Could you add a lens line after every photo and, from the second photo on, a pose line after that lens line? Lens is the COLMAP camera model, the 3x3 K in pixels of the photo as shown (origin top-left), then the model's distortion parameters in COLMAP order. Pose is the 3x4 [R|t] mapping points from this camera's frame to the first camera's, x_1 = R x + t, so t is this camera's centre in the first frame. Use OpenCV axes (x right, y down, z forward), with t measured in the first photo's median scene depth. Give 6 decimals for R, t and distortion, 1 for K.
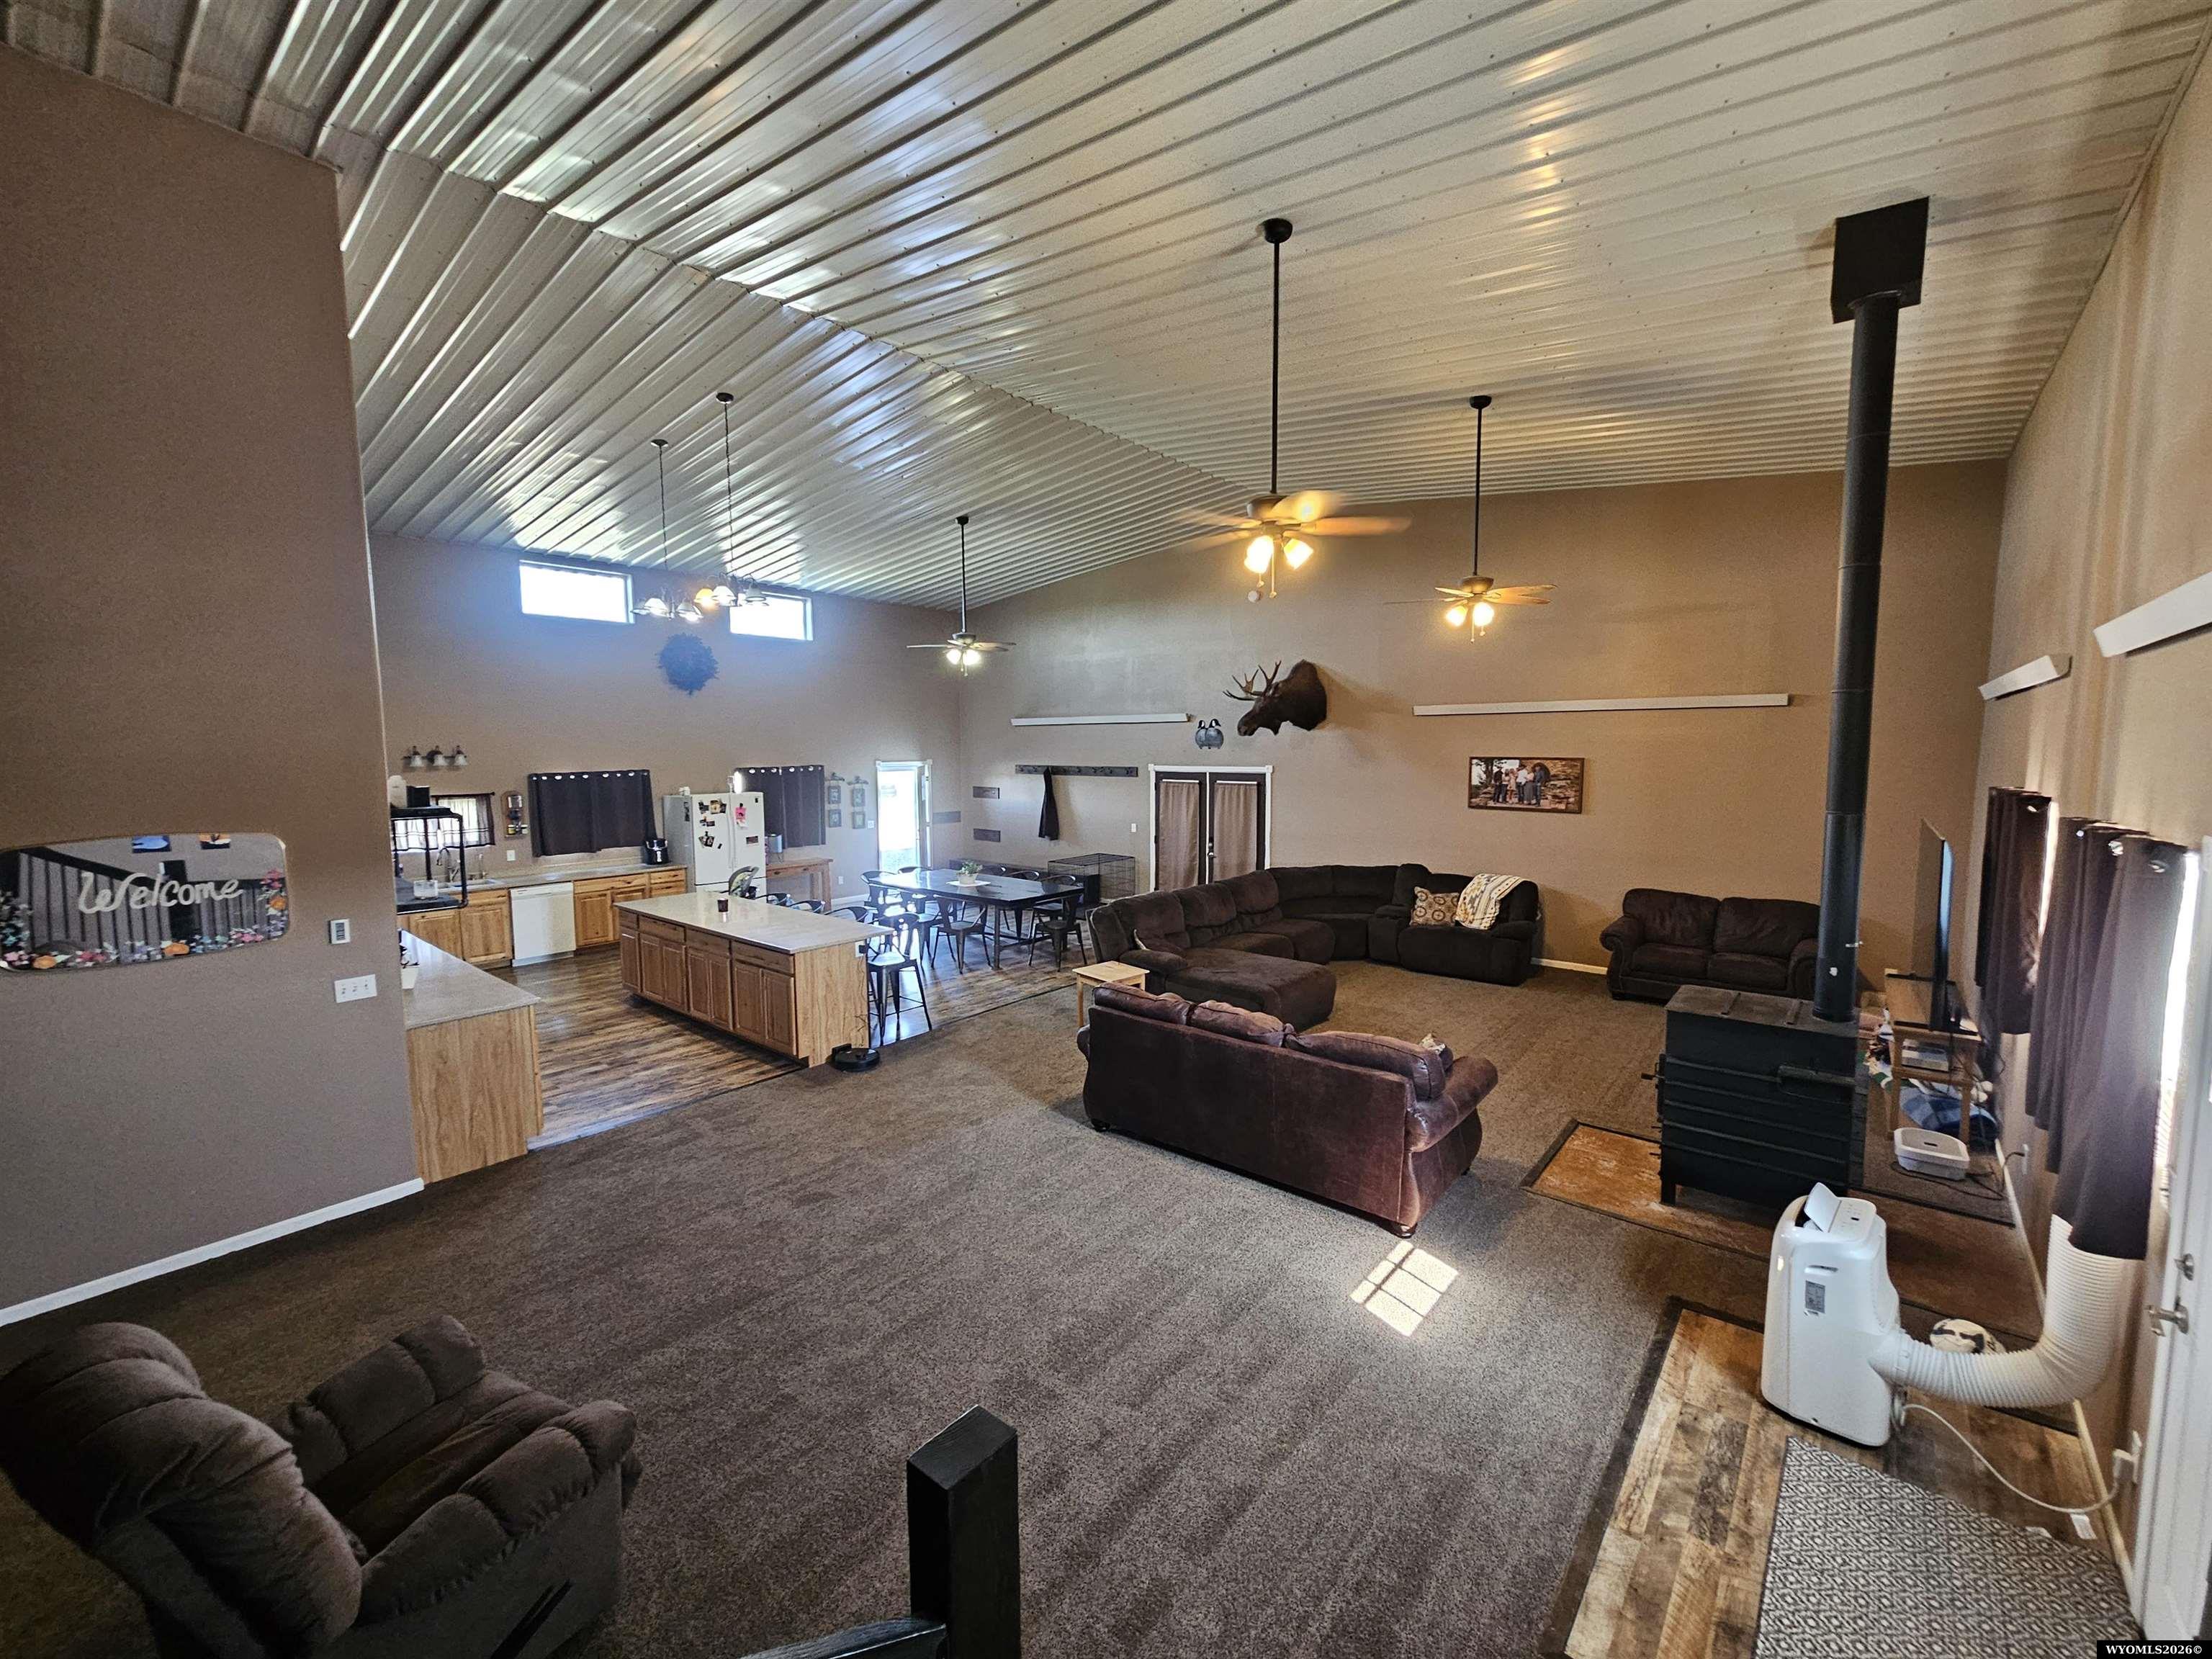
lens RADIAL K [[904.9, 0, 1106.0], [0, 904.9, 829.5], [0, 0, 1]] dist [0.002207, 0.000227]
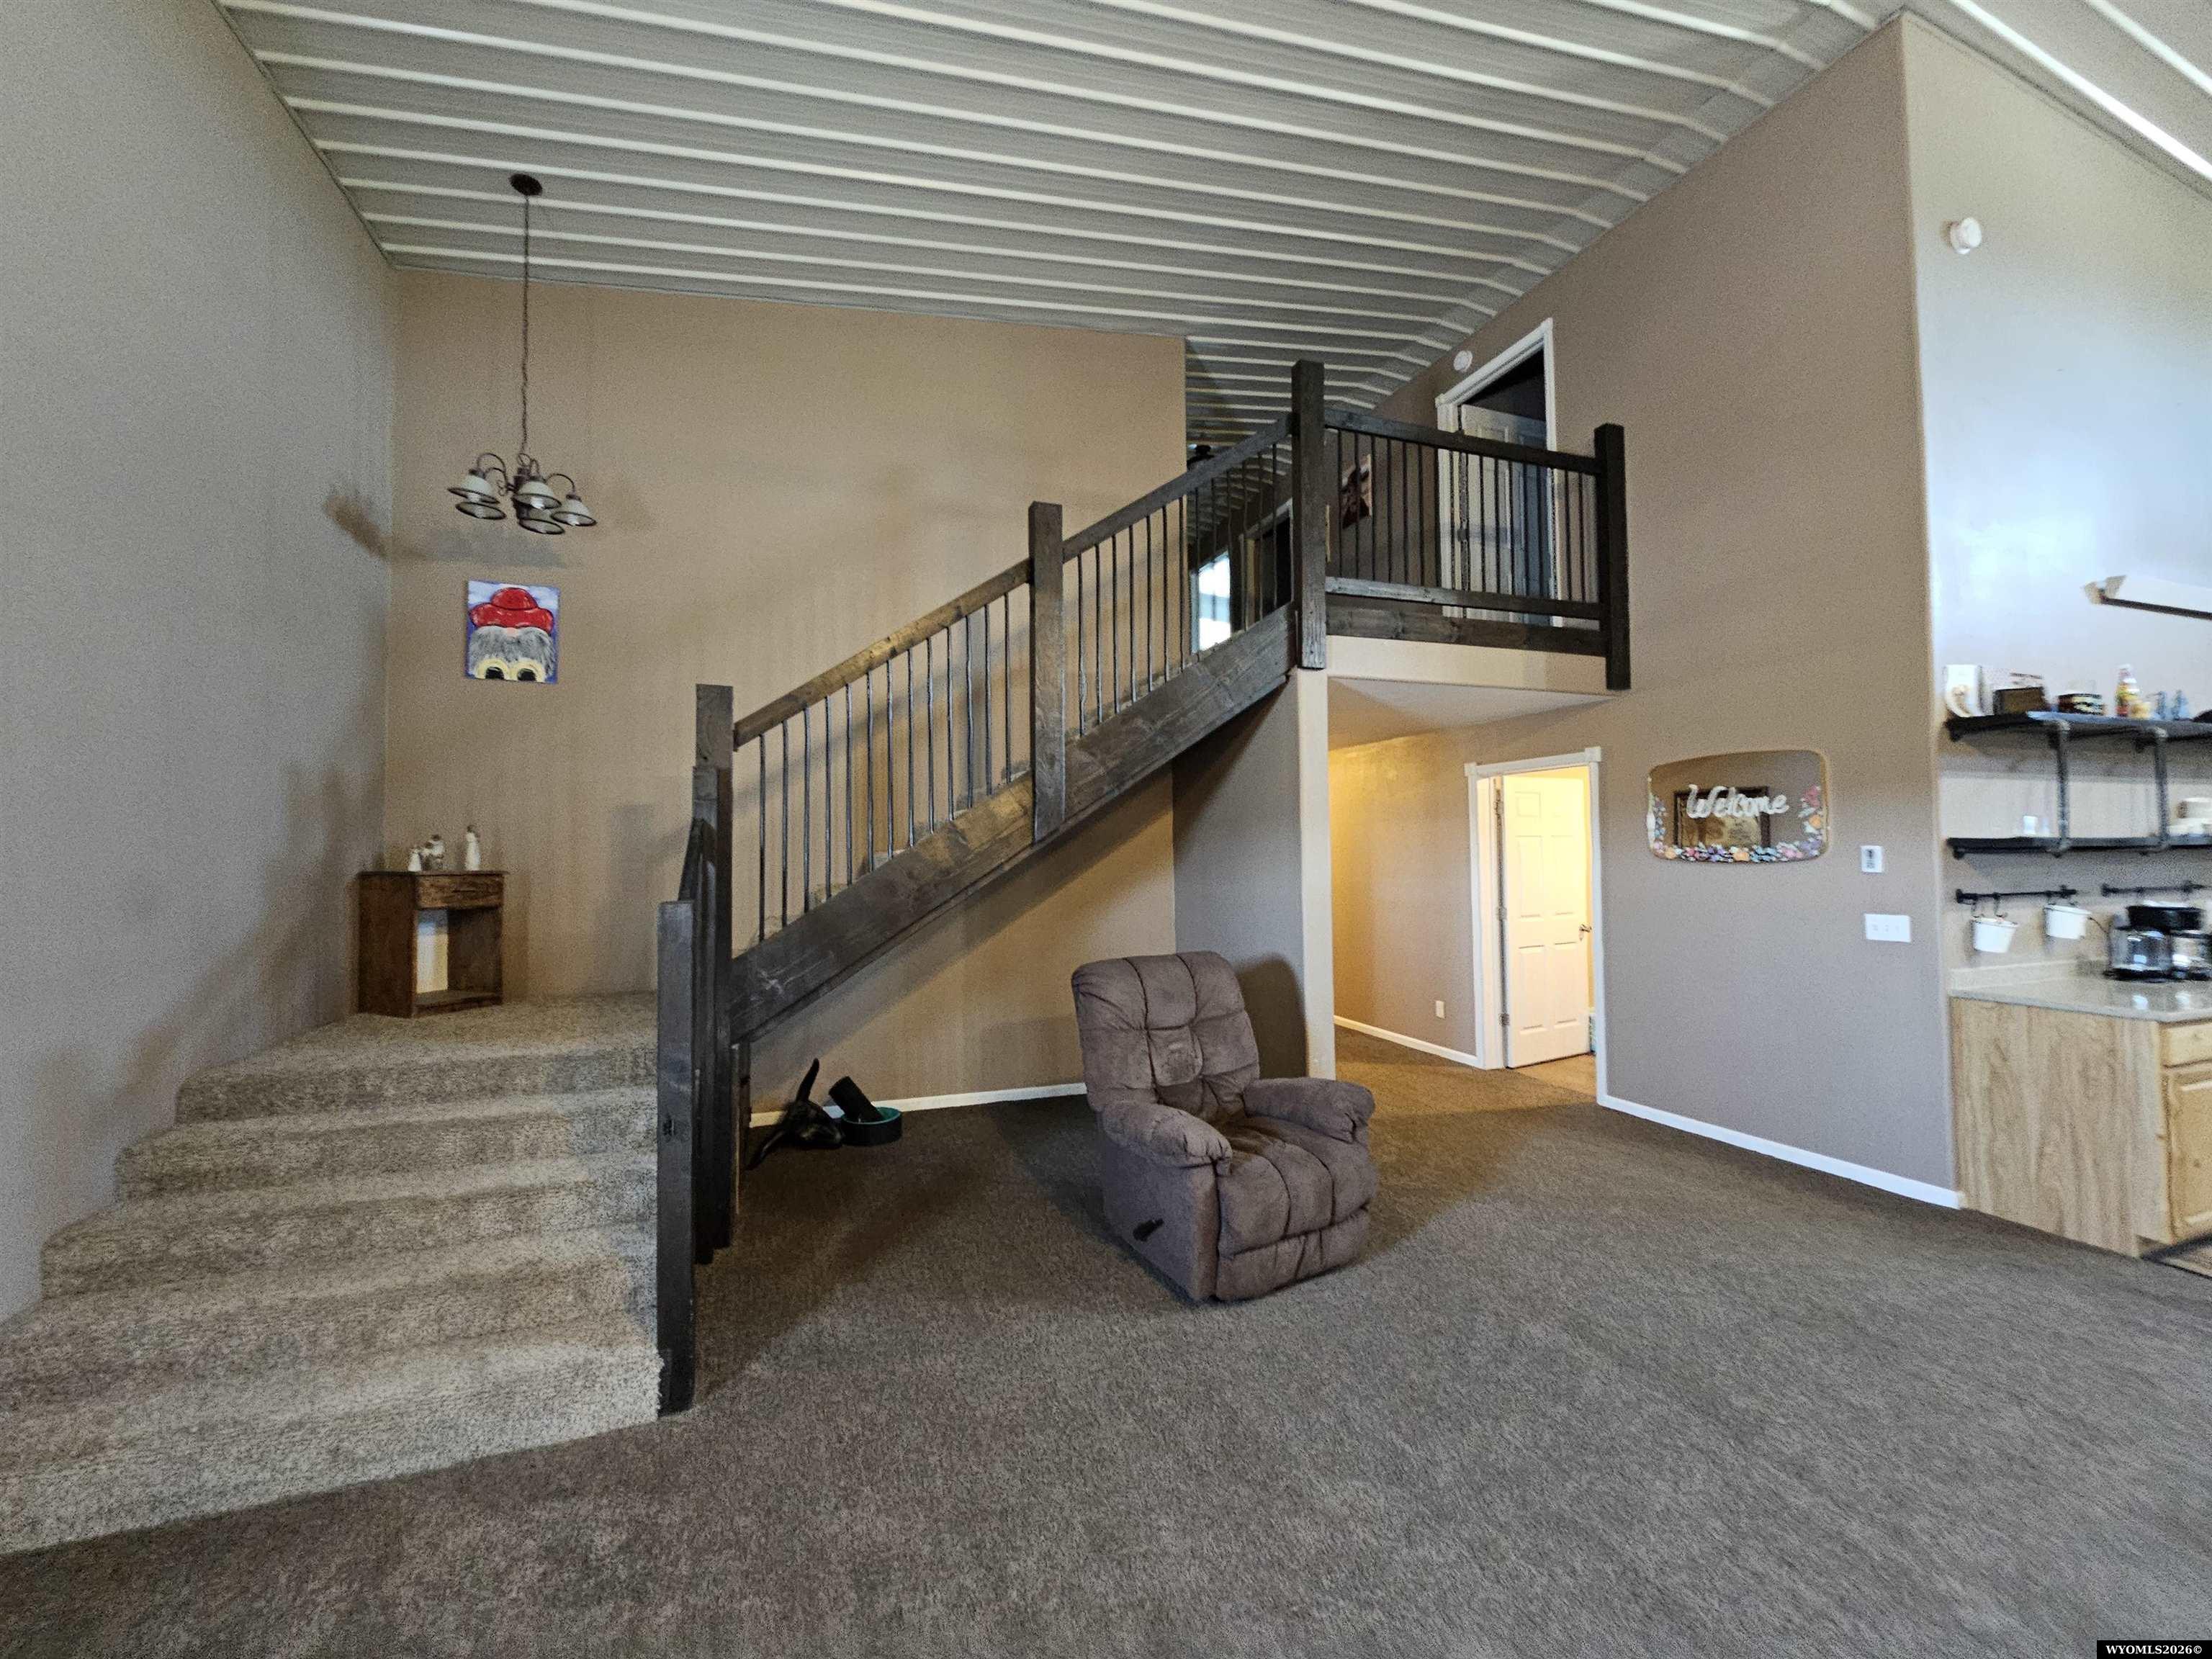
lens RADIAL K [[905.3, 0, 1099.0], [0, 905.3, 820.9], [0, 0, 1]] dist [-0.009391, 0.004264]
pose [[-0.518578, -0.012006, -0.854946, 0.137099], [-0.072756, 0.996894, 0.030132, 0.043834], [0.851929, 0.077828, -0.517841, 0.341128]]
